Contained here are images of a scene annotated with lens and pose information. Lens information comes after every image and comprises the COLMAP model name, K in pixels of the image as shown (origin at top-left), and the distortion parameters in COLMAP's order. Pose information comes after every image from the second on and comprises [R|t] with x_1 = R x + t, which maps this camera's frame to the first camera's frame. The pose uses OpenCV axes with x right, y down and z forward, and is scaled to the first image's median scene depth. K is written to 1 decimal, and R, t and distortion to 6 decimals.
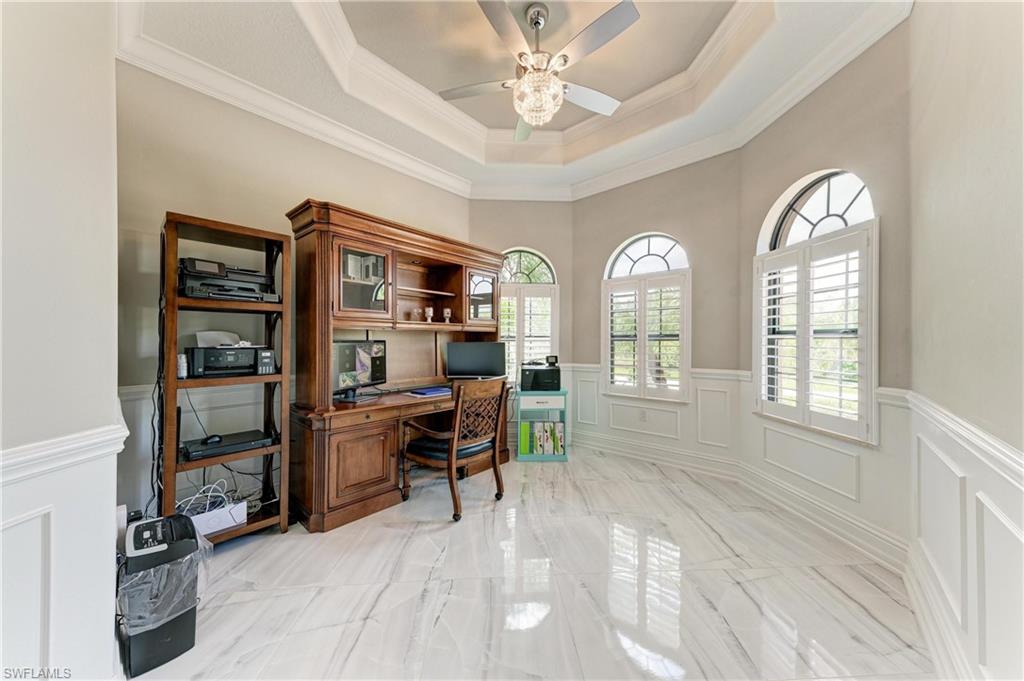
lens RADIAL K [[349.6, 0, 513.8], [0, 349.6, 339.0], [0, 0, 1]] dist [0.021592, -0.005967]
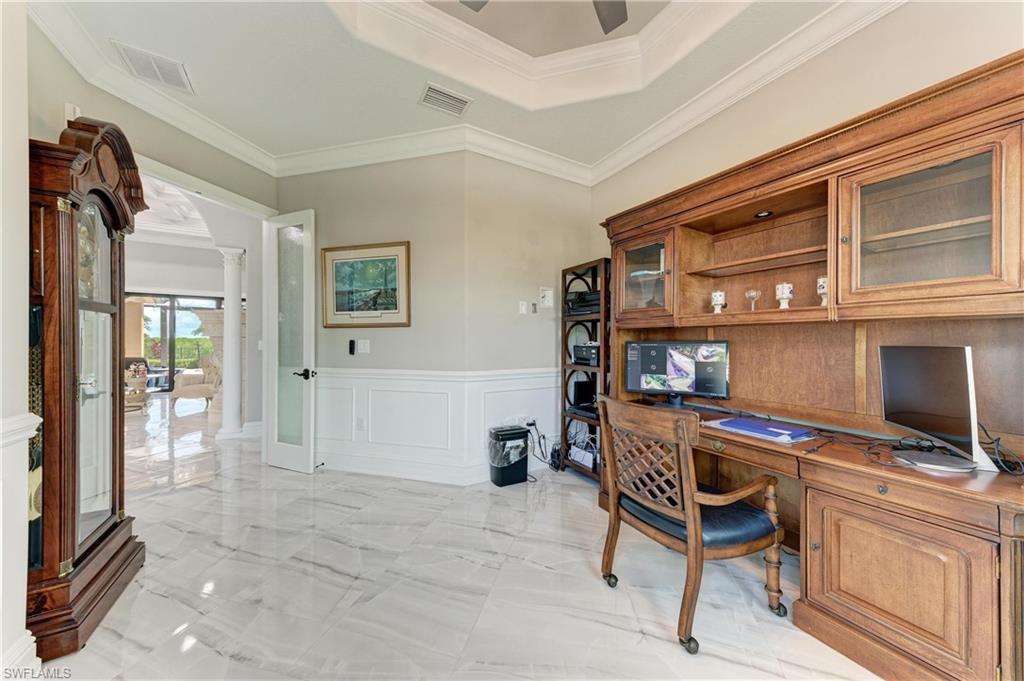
lens RADIAL K [[349.6, 0, 513.8], [0, 349.6, 339.0], [0, 0, 1]] dist [0.021592, -0.005967]
pose [[-0.324250, -0.002649, -0.945968, 0.553452], [0.005574, 0.999973, -0.004711, 0.000704], [0.945955, -0.006800, -0.324226, 0.950810]]
